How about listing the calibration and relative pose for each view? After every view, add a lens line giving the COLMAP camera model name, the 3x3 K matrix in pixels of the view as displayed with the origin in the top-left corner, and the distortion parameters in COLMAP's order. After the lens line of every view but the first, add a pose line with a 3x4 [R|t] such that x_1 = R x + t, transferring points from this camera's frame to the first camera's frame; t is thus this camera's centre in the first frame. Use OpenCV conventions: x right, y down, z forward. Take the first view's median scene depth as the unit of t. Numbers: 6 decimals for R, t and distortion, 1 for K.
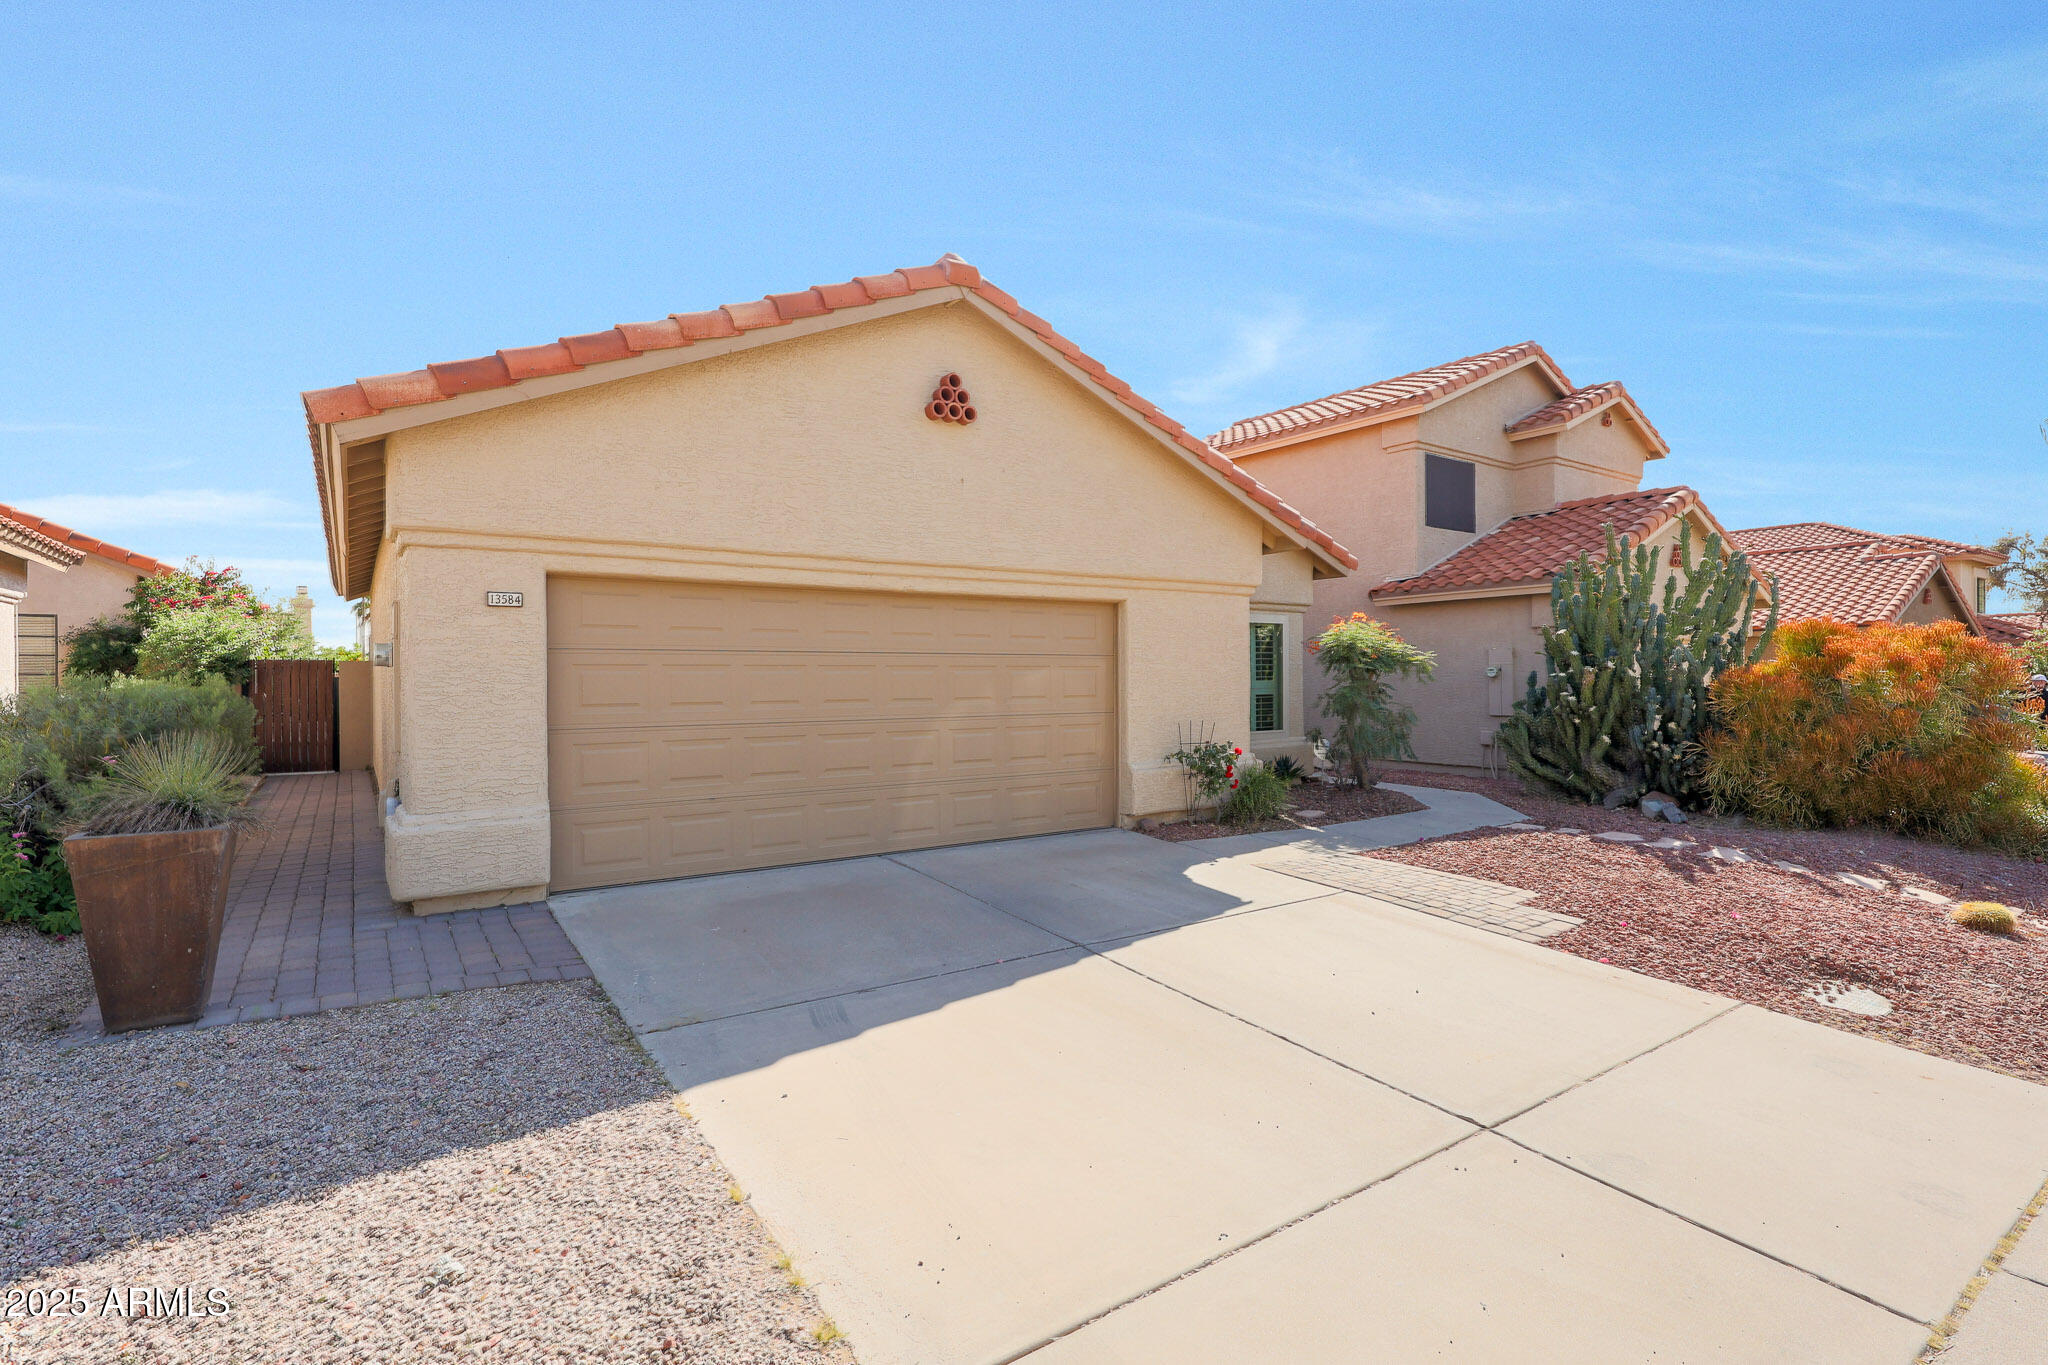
lens RADIAL K [[939.9, 0, 1020.0], [0, 939.9, 679.7], [0, 0, 1]] dist [0.001304, 0.000212]
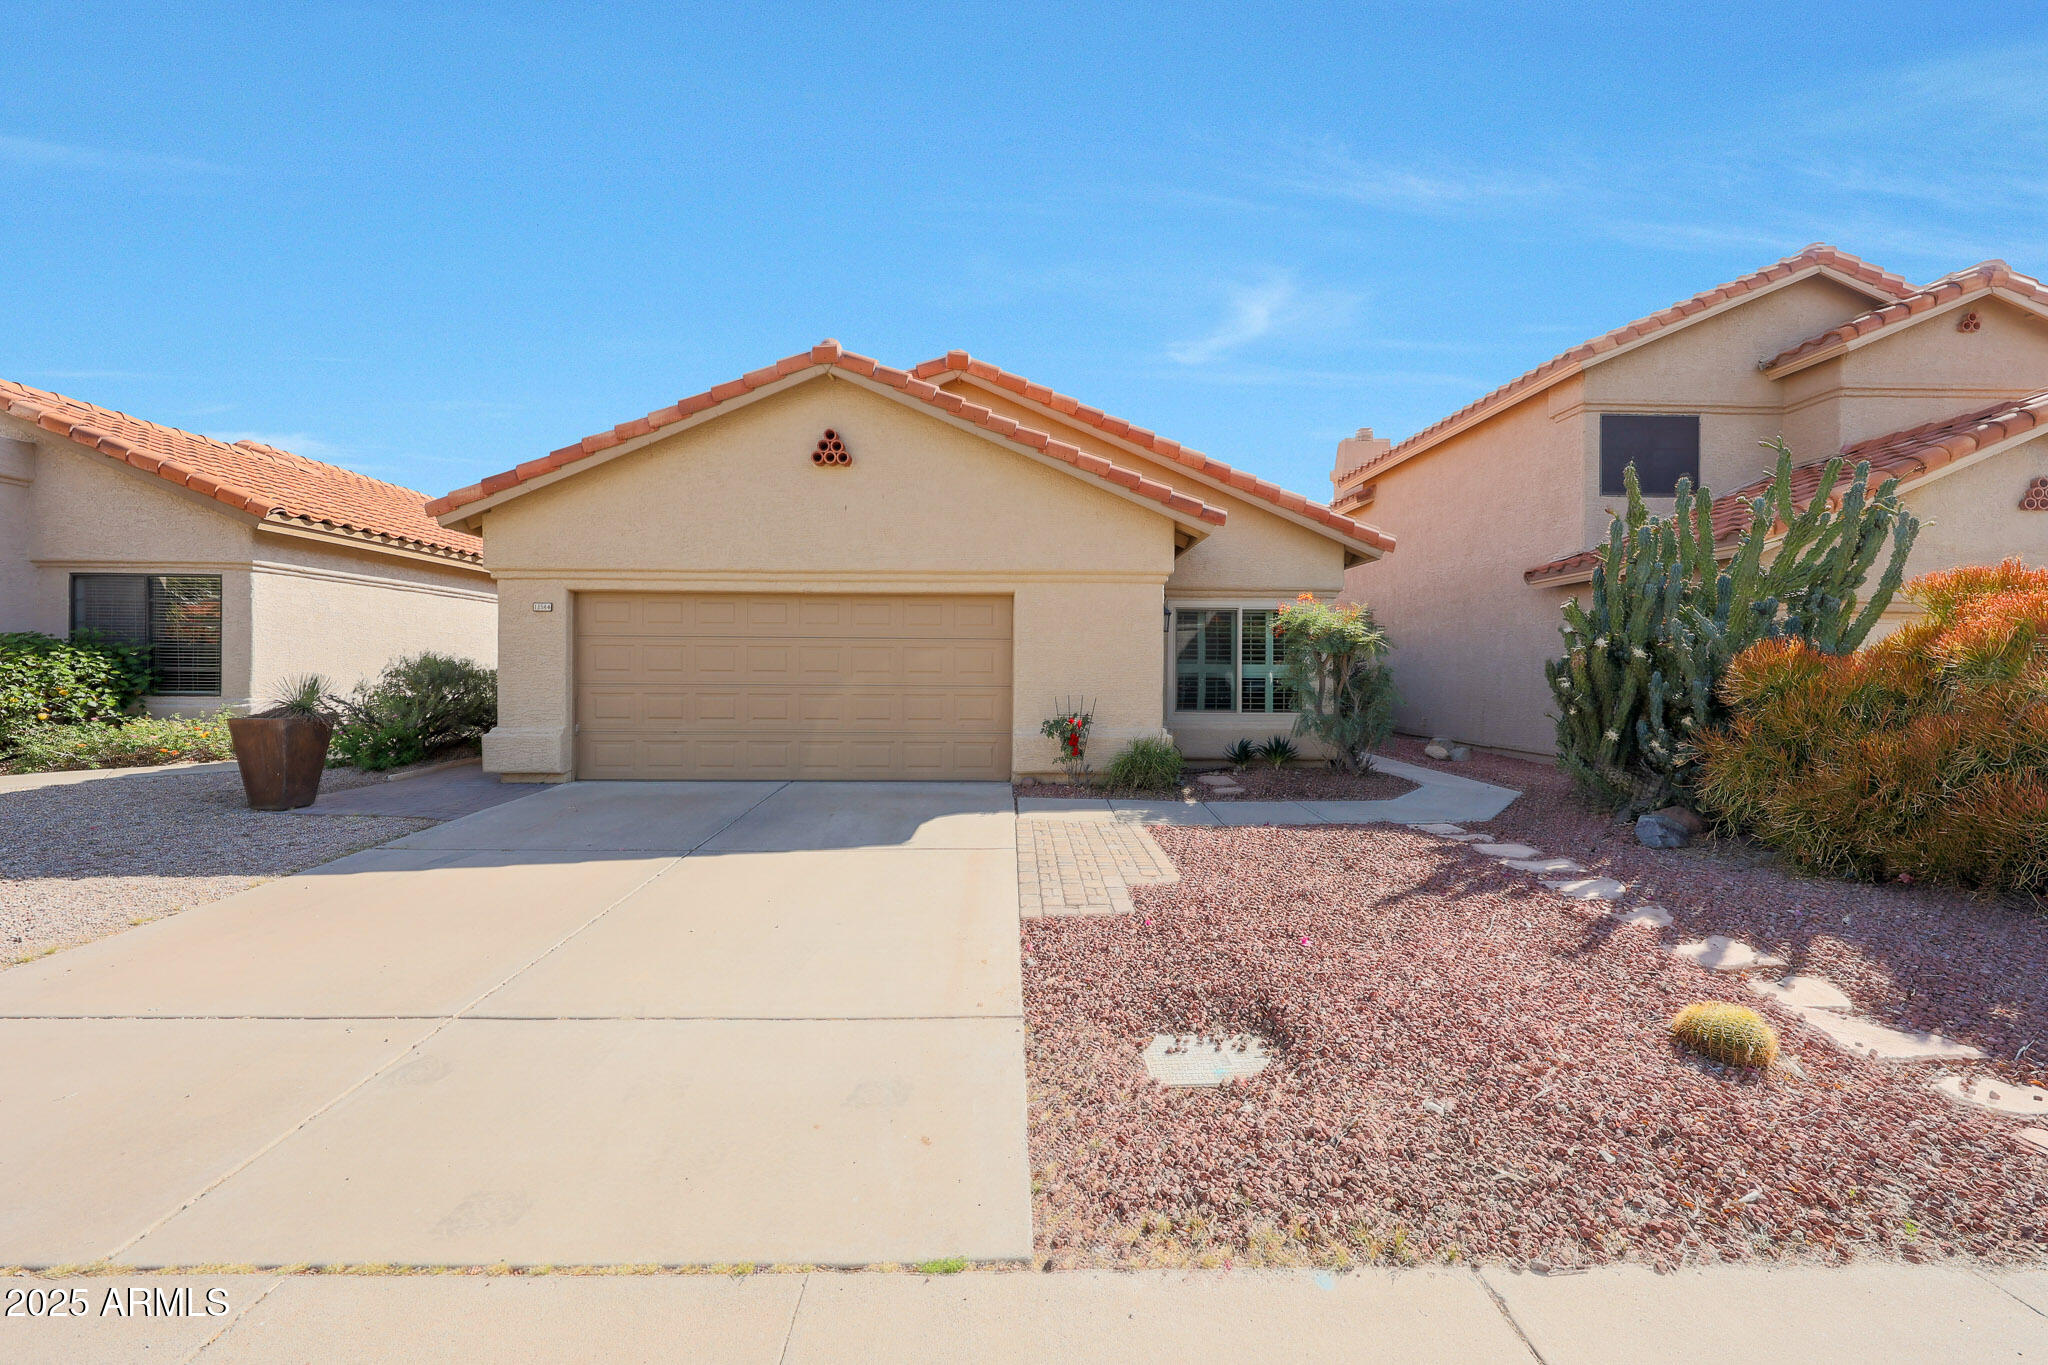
lens RADIAL K [[709.2, 0, 1019.2], [0, 709.2, 672.8], [0, 0, 1]] dist [0.001922, 0.000193]
pose [[0.841355, 0.008767, -0.540412, 0.671889], [-0.010095, 0.999949, 0.000505, 0.019380], [0.540389, 0.005030, 0.841401, 0.275807]]
